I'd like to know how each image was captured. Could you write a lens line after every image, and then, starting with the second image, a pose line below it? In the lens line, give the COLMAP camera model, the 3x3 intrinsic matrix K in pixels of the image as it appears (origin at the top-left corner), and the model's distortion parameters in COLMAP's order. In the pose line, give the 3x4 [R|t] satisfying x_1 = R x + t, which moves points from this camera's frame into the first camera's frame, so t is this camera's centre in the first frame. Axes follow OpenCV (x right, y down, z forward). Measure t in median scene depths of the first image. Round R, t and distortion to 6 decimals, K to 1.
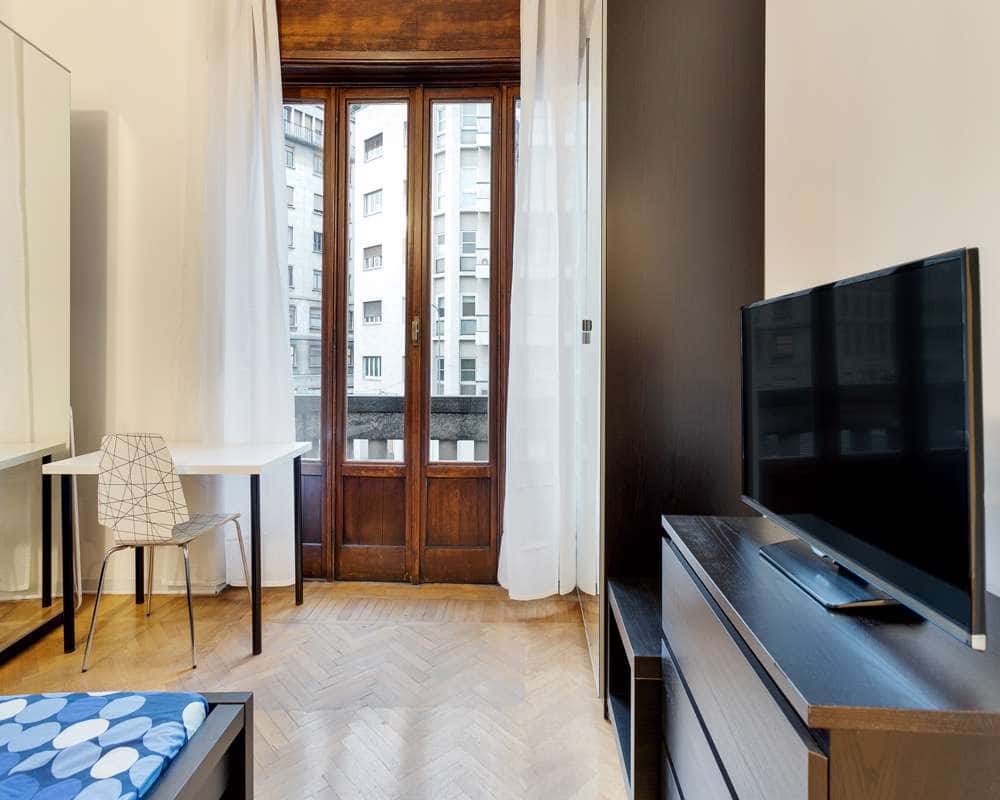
lens RADIAL K [[539.0, 0, 500.2], [0, 539.0, 360.1], [0, 0, 1]] dist [0.001888, 0.001893]
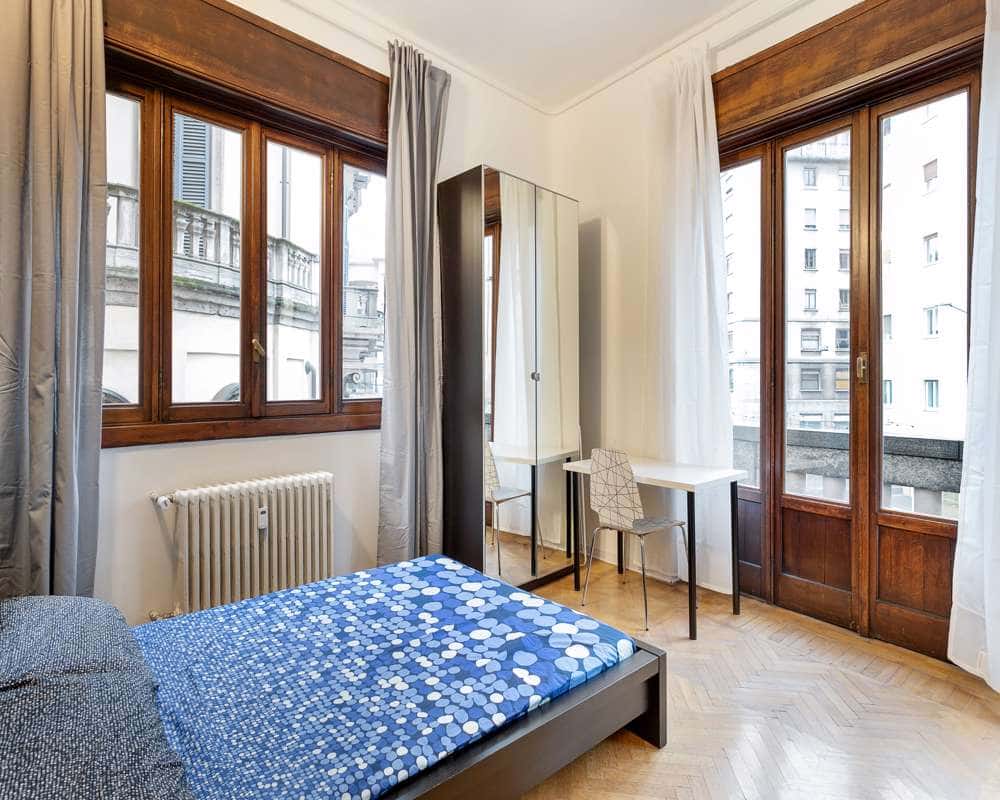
lens RADIAL K [[536.3, 0, 494.8], [0, 536.3, 381.6], [0, 0, 1]] dist [0.000530, 0.001497]
pose [[0.636660, -0.001108, -0.771144, 0.177853], [0.001676, 0.999999, -0.000054, -0.033638], [0.771143, -0.001258, 0.636661, -0.104068]]
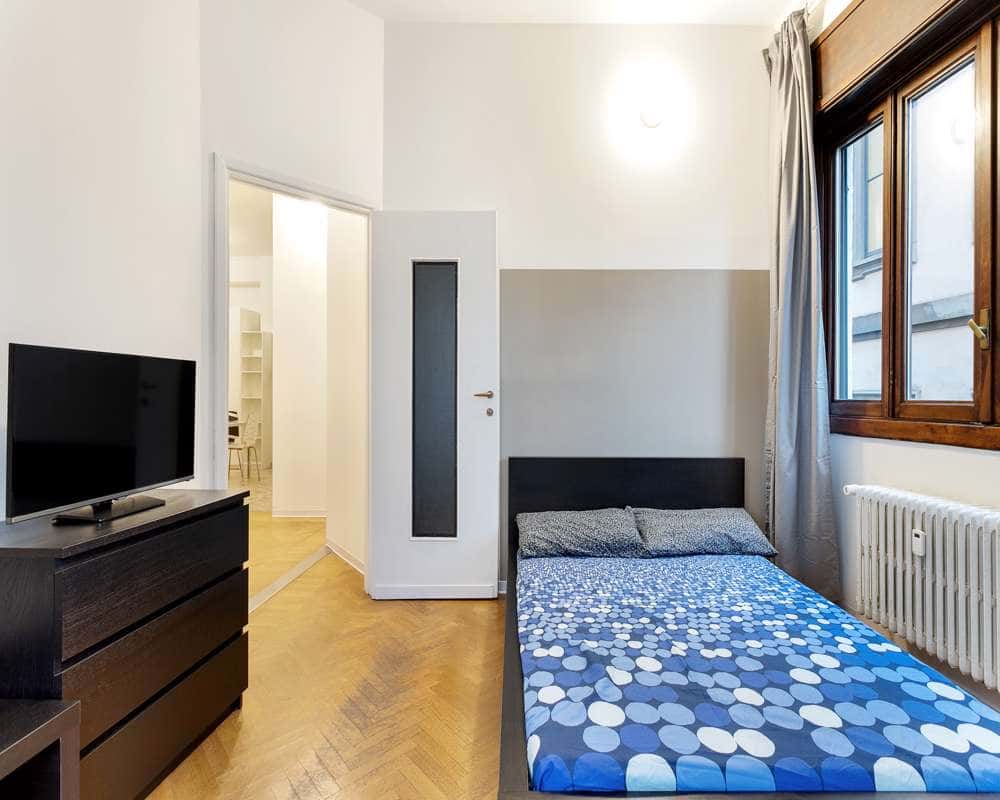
lens RADIAL K [[488.4, 0, 504.4], [0, 488.4, 395.1], [0, 0, 1]] dist [-0.001260, 0.000175]
pose [[-0.999485, -0.002165, 0.032024, -0.296300], [-0.002301, 0.999989, -0.004205, 0.003398], [-0.032015, -0.004276, -0.999478, 1.039880]]
